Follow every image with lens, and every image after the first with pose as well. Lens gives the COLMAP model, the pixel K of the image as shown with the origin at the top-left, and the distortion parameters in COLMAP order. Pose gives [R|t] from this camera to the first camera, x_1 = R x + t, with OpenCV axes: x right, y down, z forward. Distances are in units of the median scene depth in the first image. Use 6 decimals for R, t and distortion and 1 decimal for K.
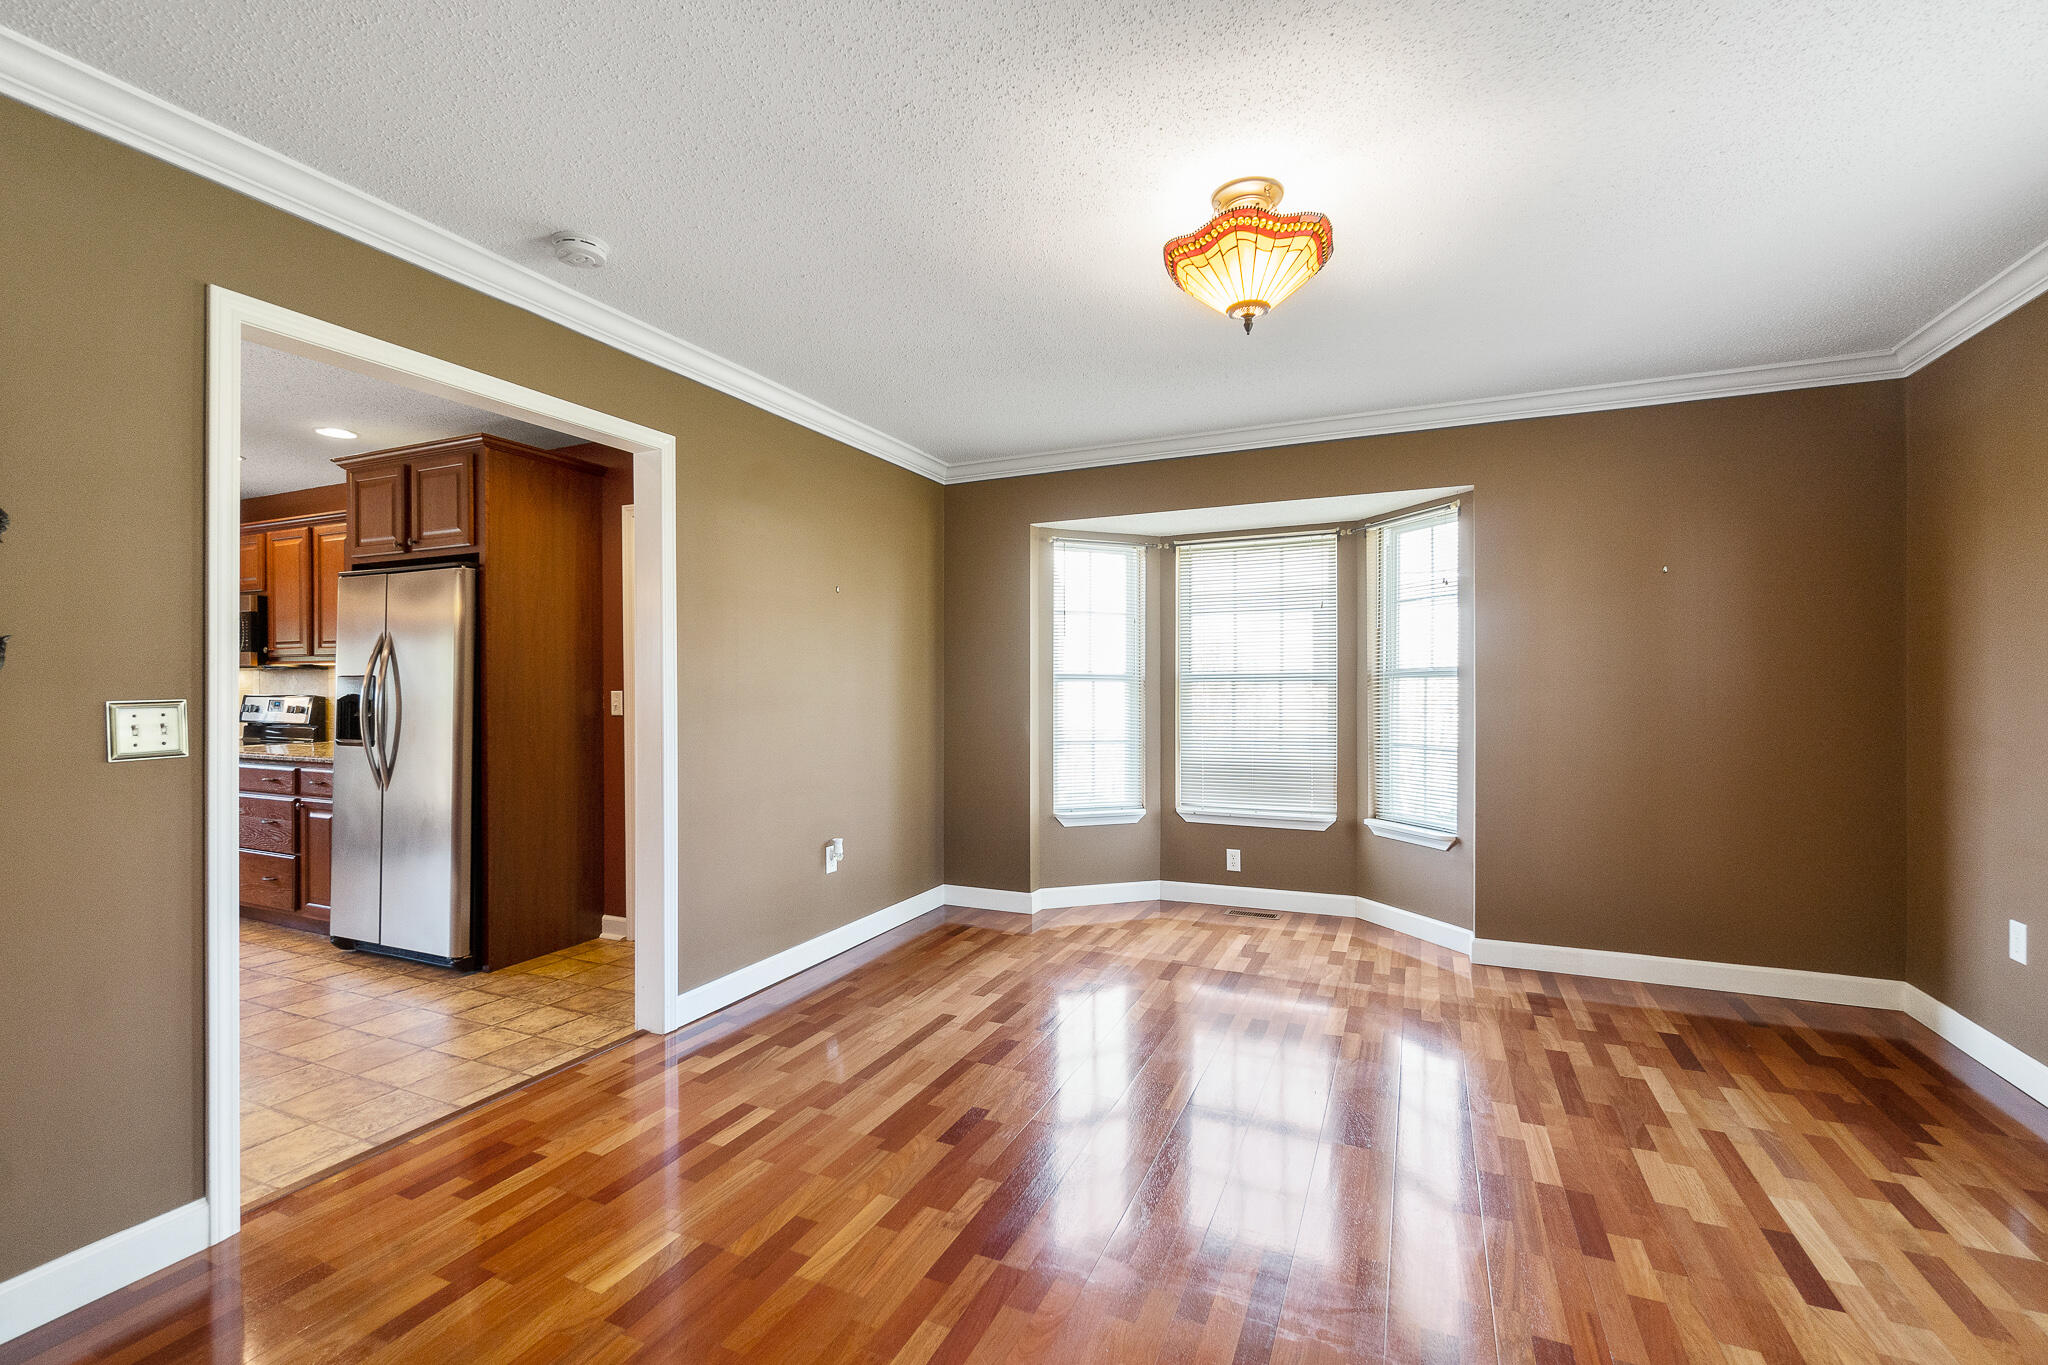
lens RADIAL K [[882.8, 0, 1021.2], [0, 882.8, 690.9], [0, 0, 1]] dist [-0.010542, 0.003965]
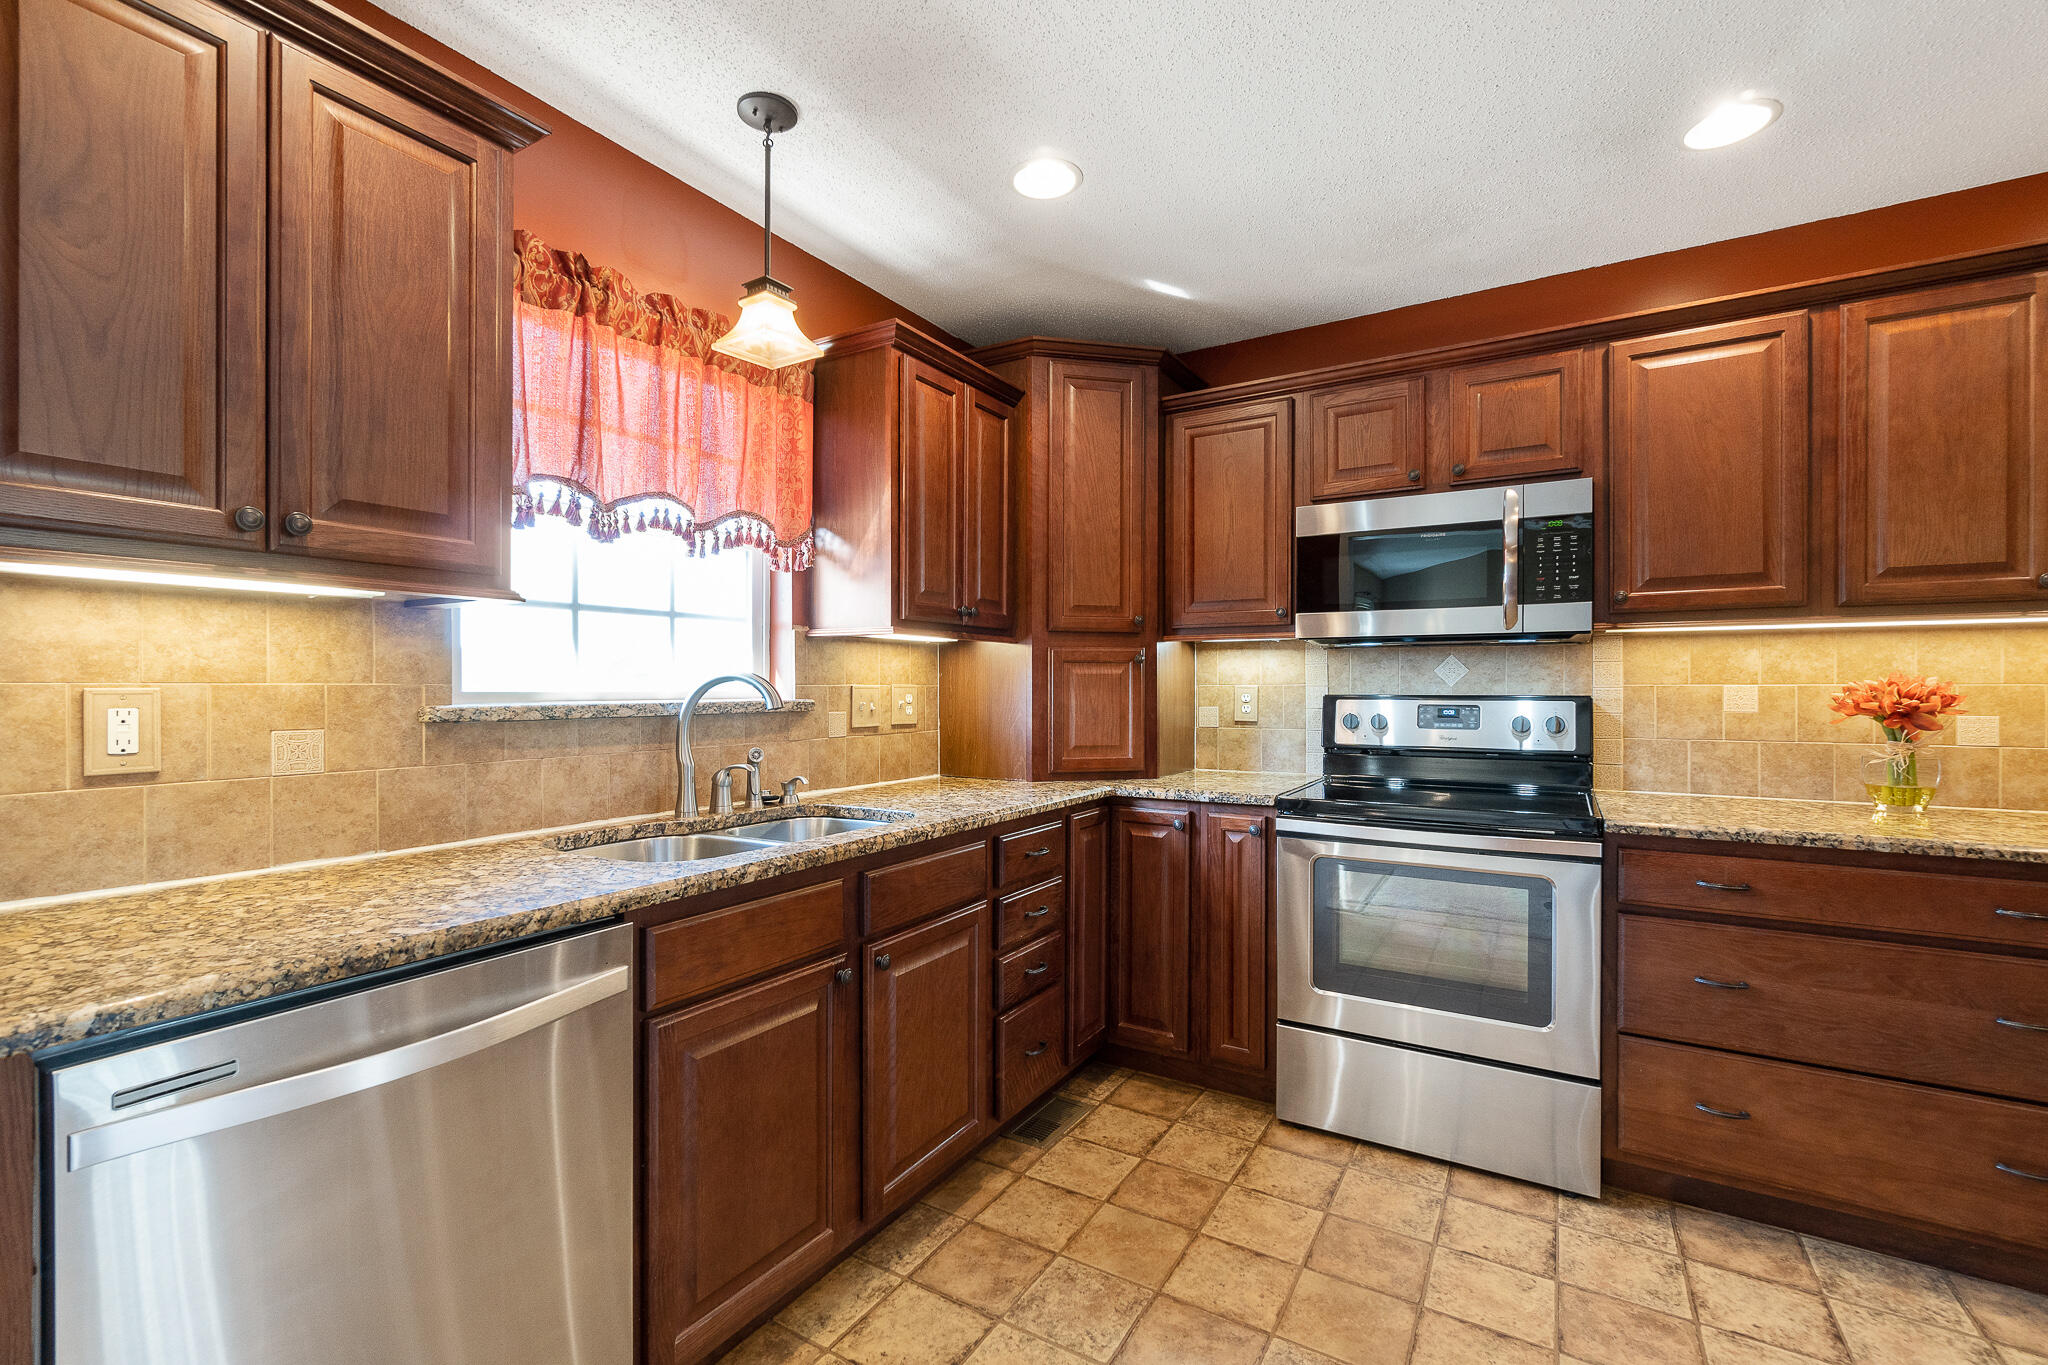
lens RADIAL K [[882.8, 0, 1021.2], [0, 882.8, 690.9], [0, 0, 1]] dist [-0.010542, 0.003965]
pose [[0.992314, -0.000615, -0.123744, -1.259615], [0.000393, 0.999998, -0.001814, 0.003959], [0.123745, 0.001751, 0.992313, 0.572034]]
